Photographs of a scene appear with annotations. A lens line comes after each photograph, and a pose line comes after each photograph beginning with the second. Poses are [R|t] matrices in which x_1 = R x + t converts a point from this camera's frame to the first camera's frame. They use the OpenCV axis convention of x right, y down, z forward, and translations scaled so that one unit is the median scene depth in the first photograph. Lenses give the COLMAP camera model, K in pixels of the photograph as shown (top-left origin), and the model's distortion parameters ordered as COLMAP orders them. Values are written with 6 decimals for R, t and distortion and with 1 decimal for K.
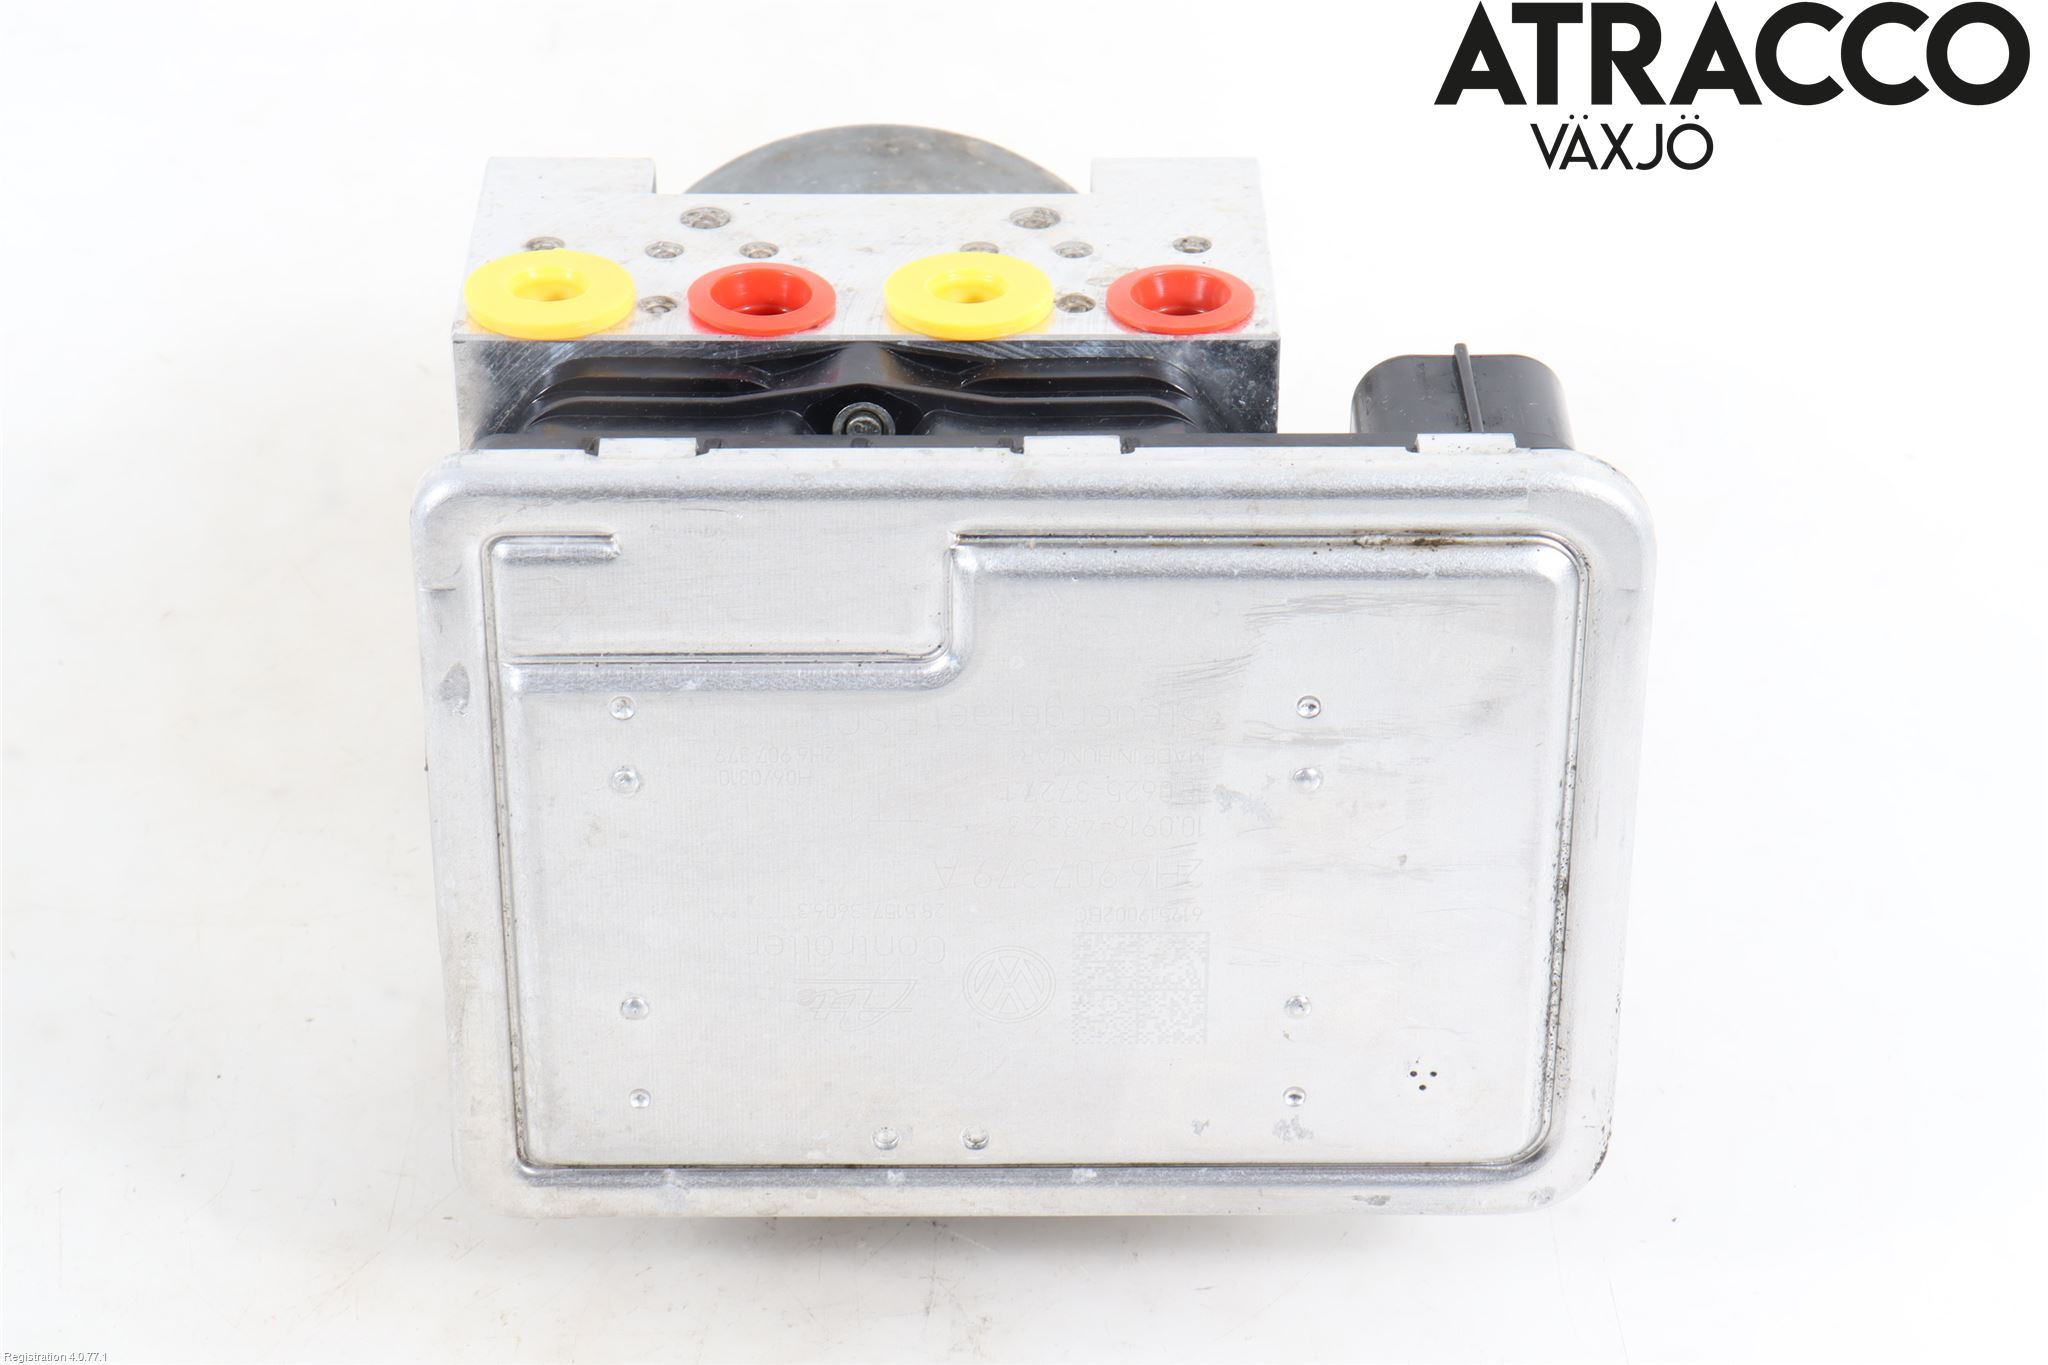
lens RADIAL K [[5235.6, 0, 1023.9], [0, 5235.6, 683.0], [0, 0, 1]] dist [-0.060151, 0.000000]
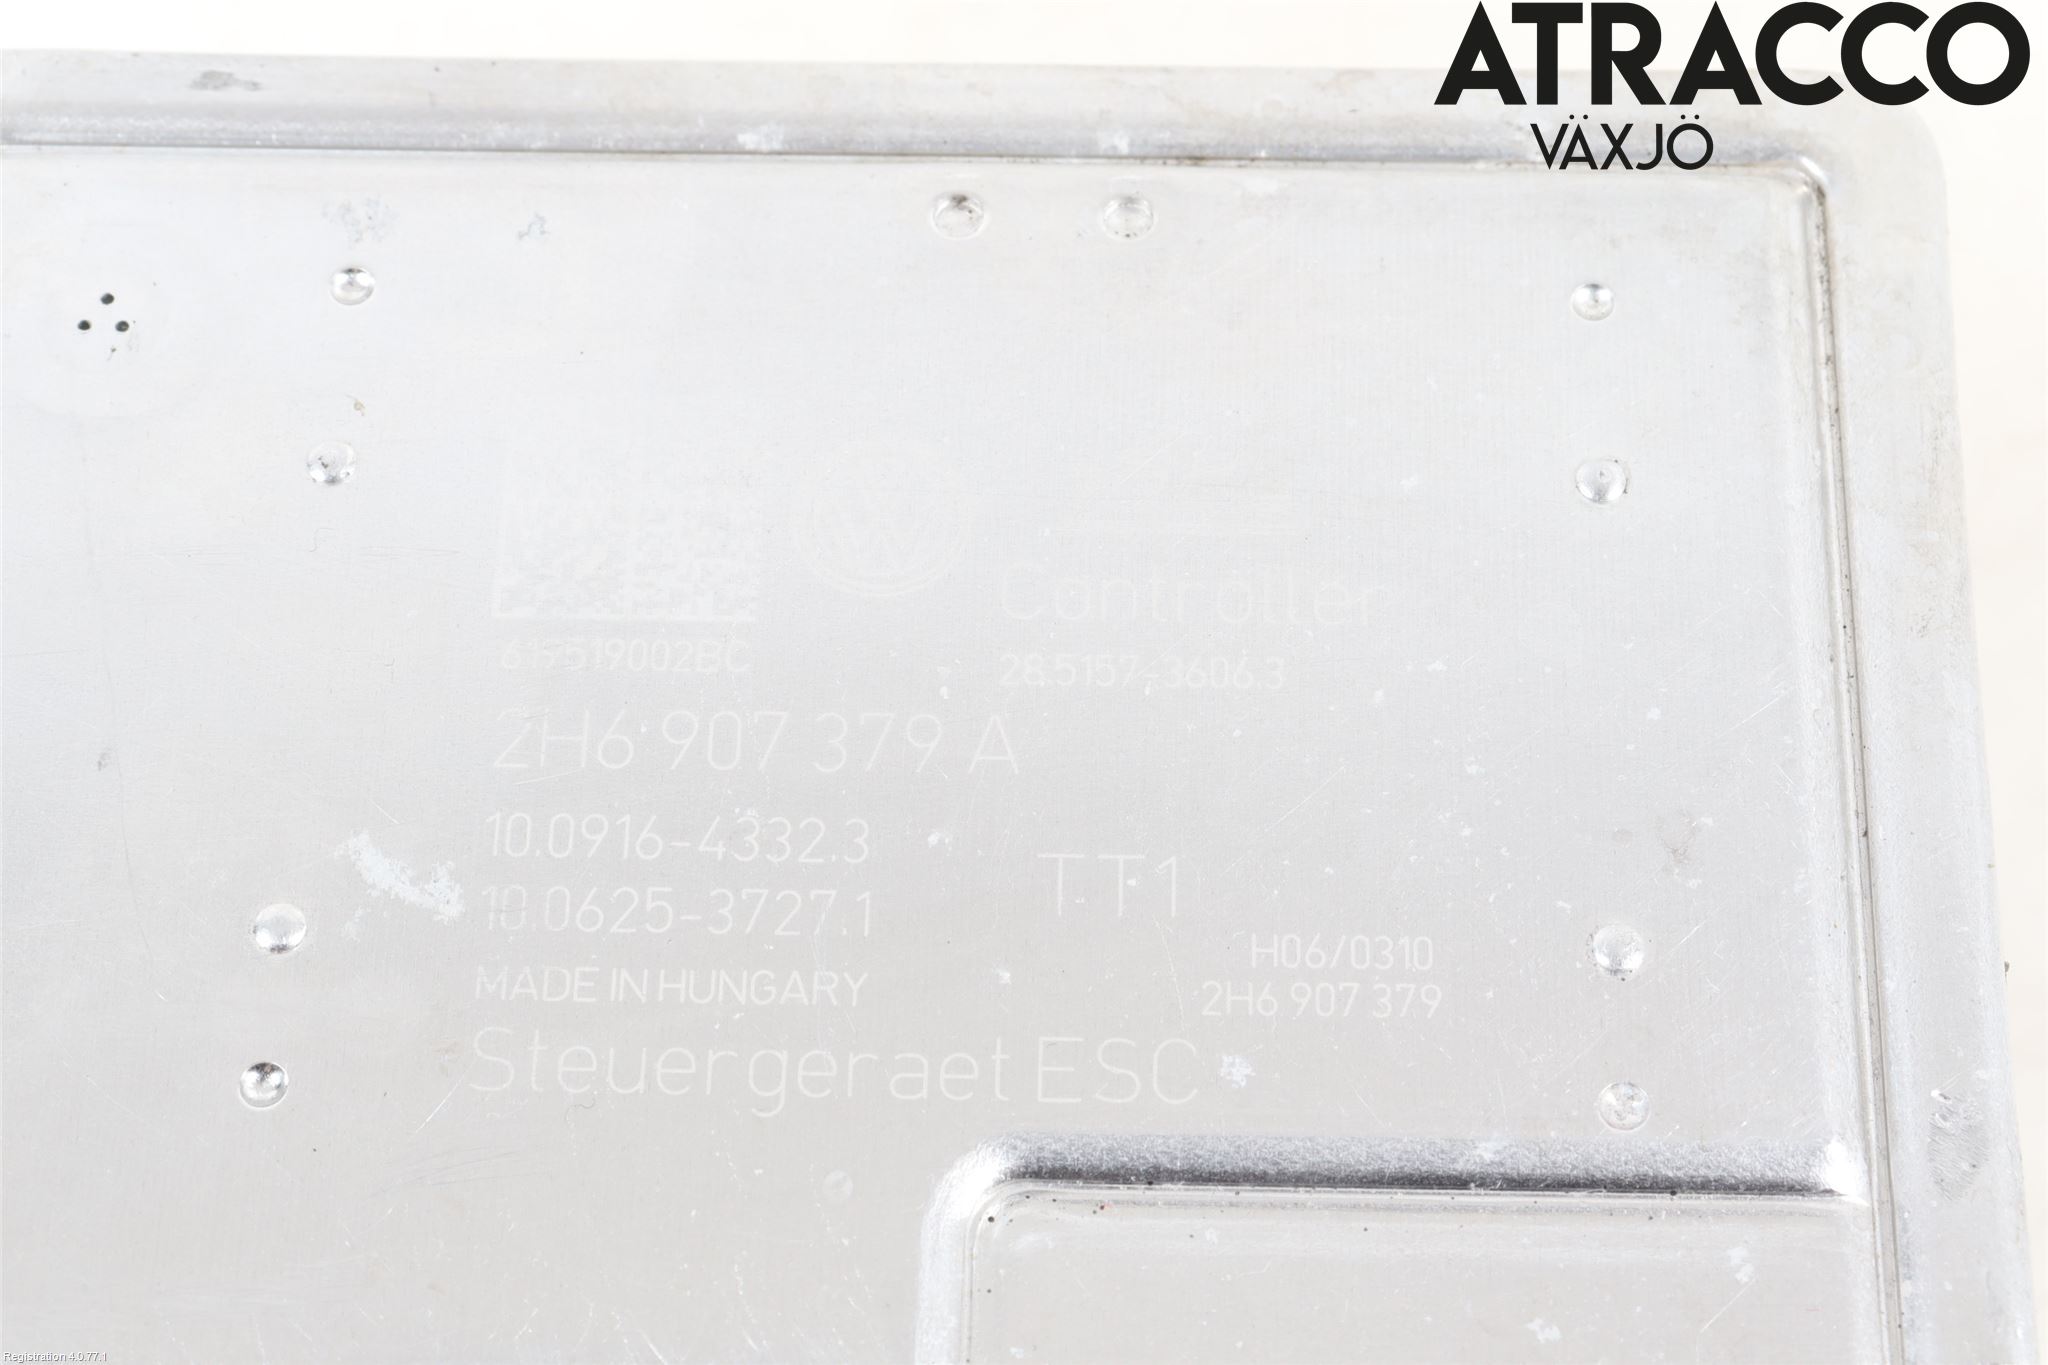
lens RADIAL K [[5235.6, 0, 1023.7], [0, 5235.6, 682.9], [0, 0, 1]] dist [-0.060151, 0.000000]
pose [[-0.999774, -0.016162, 0.013798, -0.024065], [0.015634, -0.999175, -0.037487, 0.059758], [0.014393, -0.037263, 0.999202, 0.472170]]
